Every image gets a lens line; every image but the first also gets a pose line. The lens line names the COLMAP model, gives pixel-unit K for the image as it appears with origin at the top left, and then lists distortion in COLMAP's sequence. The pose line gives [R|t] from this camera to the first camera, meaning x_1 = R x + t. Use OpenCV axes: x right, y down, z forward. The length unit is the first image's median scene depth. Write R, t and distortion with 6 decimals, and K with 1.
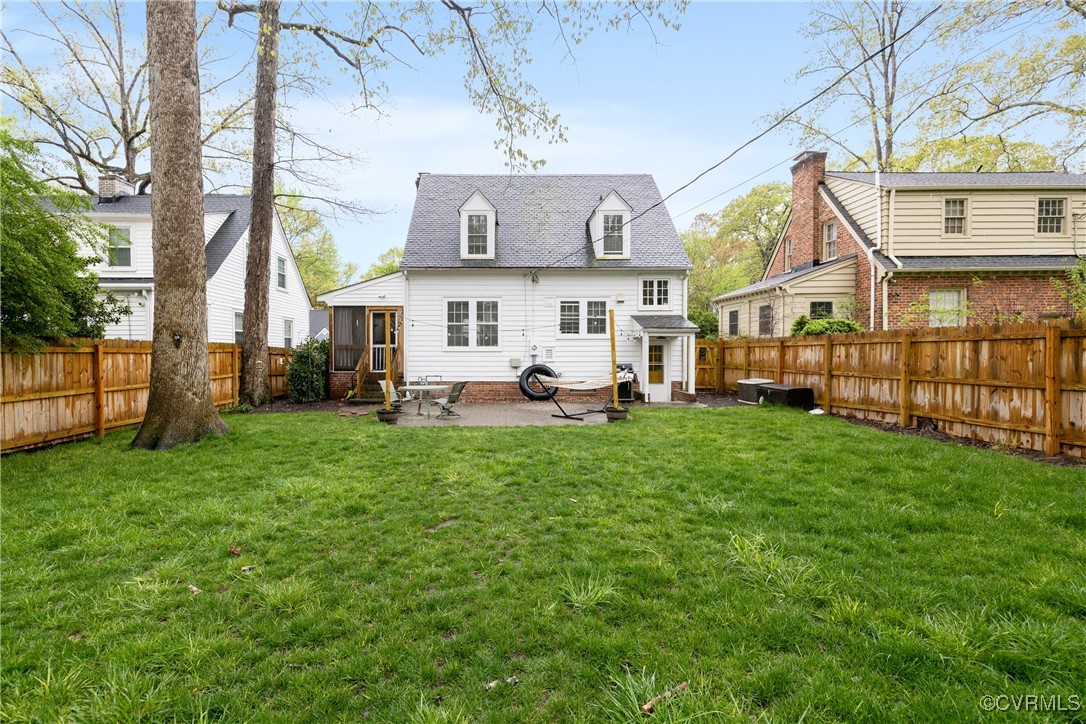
lens RADIAL K [[454.6, 0, 510.3], [0, 454.6, 361.4], [0, 0, 1]] dist [0.004165, 0.000665]
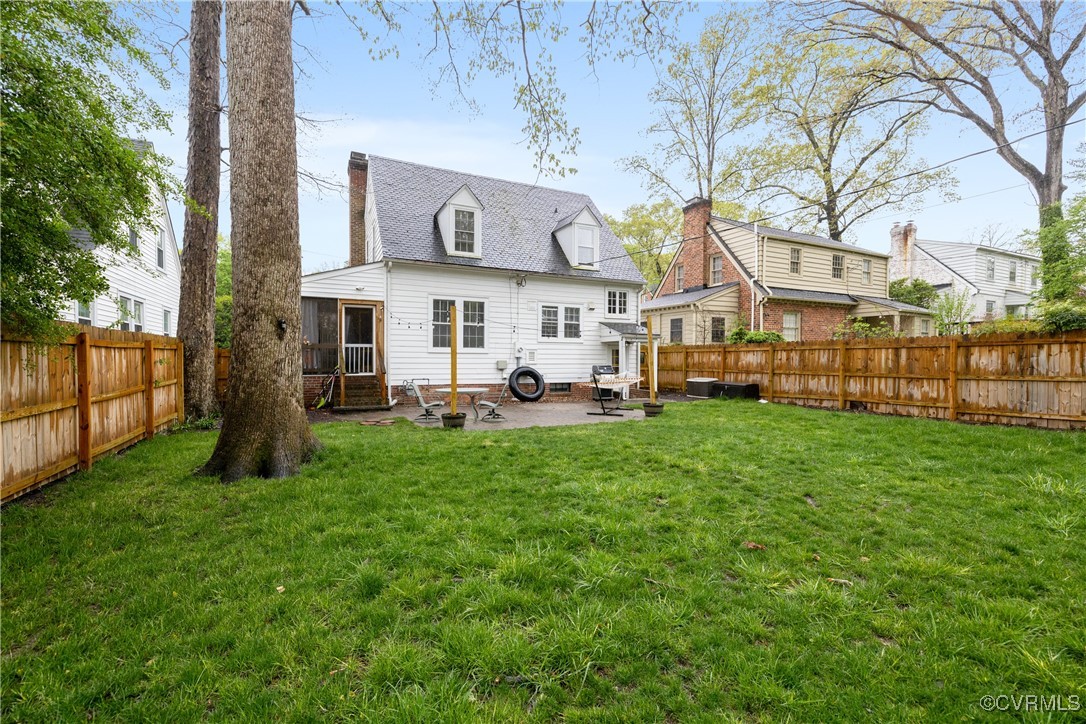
lens RADIAL K [[454.6, 0, 528.1], [0, 454.6, 368.2], [0, 0, 1]] dist [0.004165, 0.000665]
pose [[0.906544, -0.001638, 0.422109, -0.357675], [0.001767, 0.999998, 0.000086, 0.009389], [-0.422109, 0.000668, 0.906545, 0.080061]]
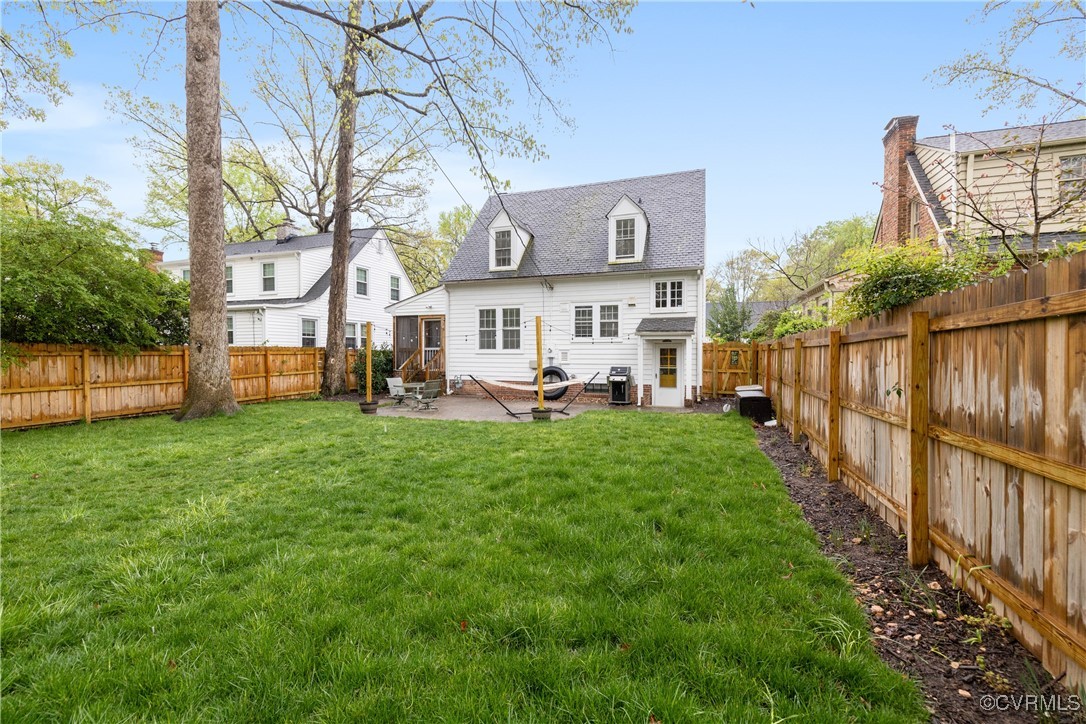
lens RADIAL K [[454.6, 0, 567.7], [0, 454.6, 358.5], [0, 0, 1]] dist [0.004165, 0.000665]
pose [[0.943432, 0.007695, -0.331478, 0.446018], [-0.010040, 0.999935, -0.005362, -0.007133], [0.331415, 0.008387, 0.943448, 0.012356]]
